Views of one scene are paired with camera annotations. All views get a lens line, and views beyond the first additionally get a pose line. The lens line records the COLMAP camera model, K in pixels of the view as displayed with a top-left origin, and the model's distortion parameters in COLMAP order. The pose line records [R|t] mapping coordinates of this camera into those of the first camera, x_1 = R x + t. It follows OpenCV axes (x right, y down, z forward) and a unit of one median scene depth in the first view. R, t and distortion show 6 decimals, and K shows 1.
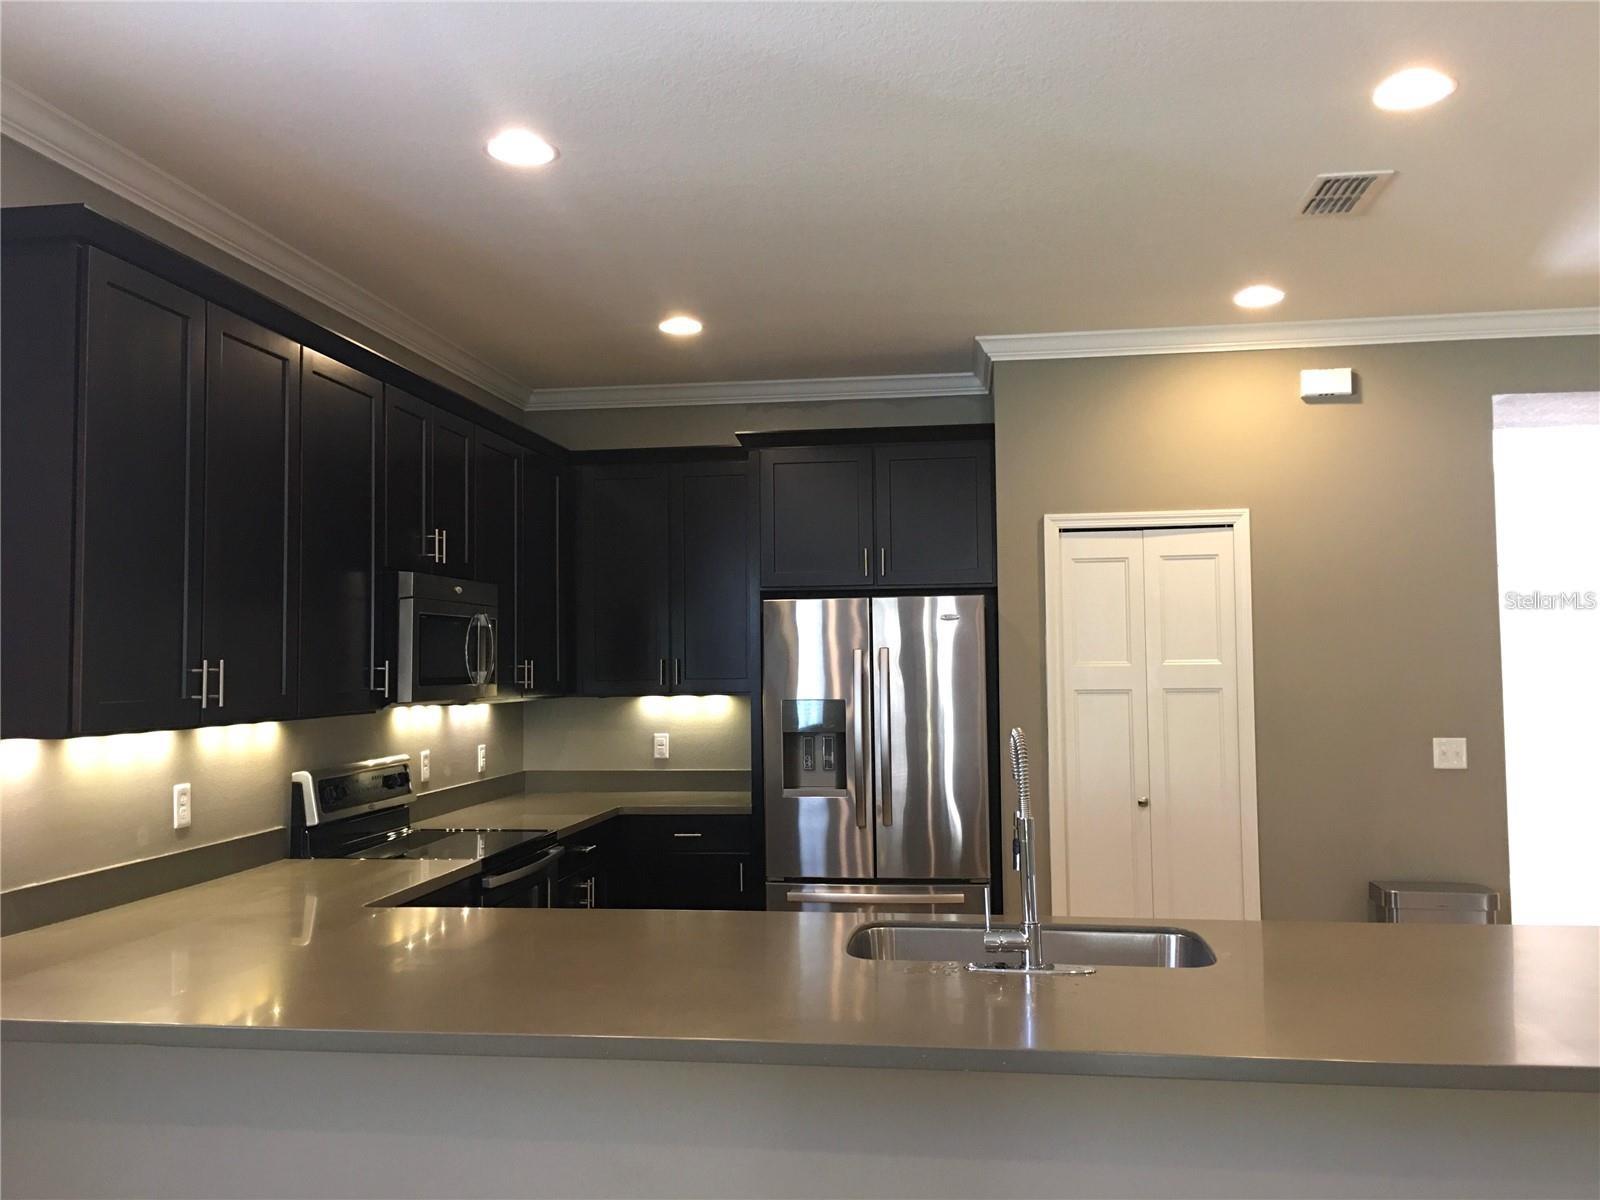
lens RADIAL K [[1388.4, 0, 796.2], [0, 1388.4, 590.3], [0, 0, 1]] dist [0.036056, -0.000150]
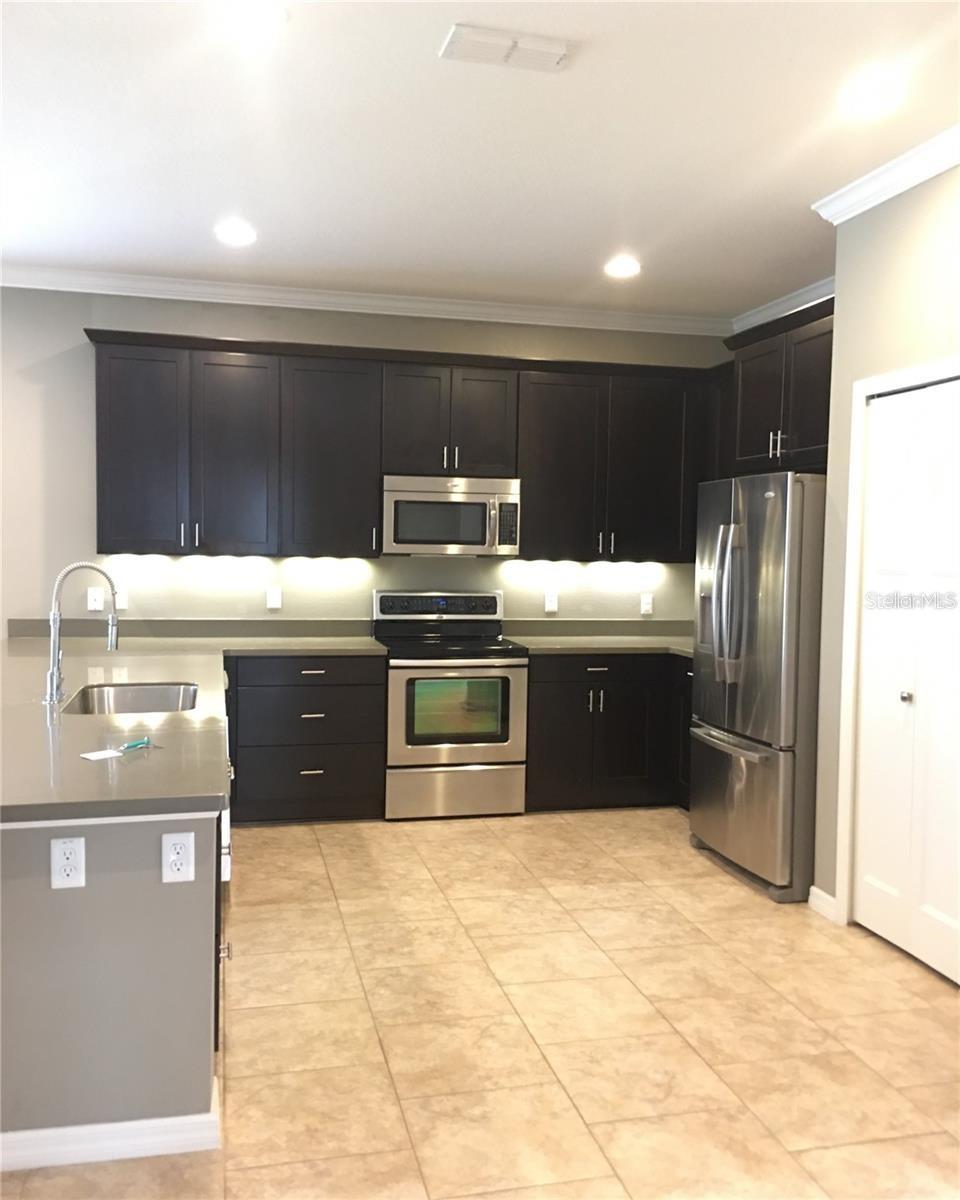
lens RADIAL K [[1106.8, 0, 481.7], [0, 1106.8, 605.6], [0, 0, 1]] dist [0.038568, 0.000000]
pose [[0.376525, 0.069708, -0.923780, 0.795818], [0.023396, 0.996132, 0.084703, 0.026624], [0.926111, -0.053505, 0.373438, 0.478933]]
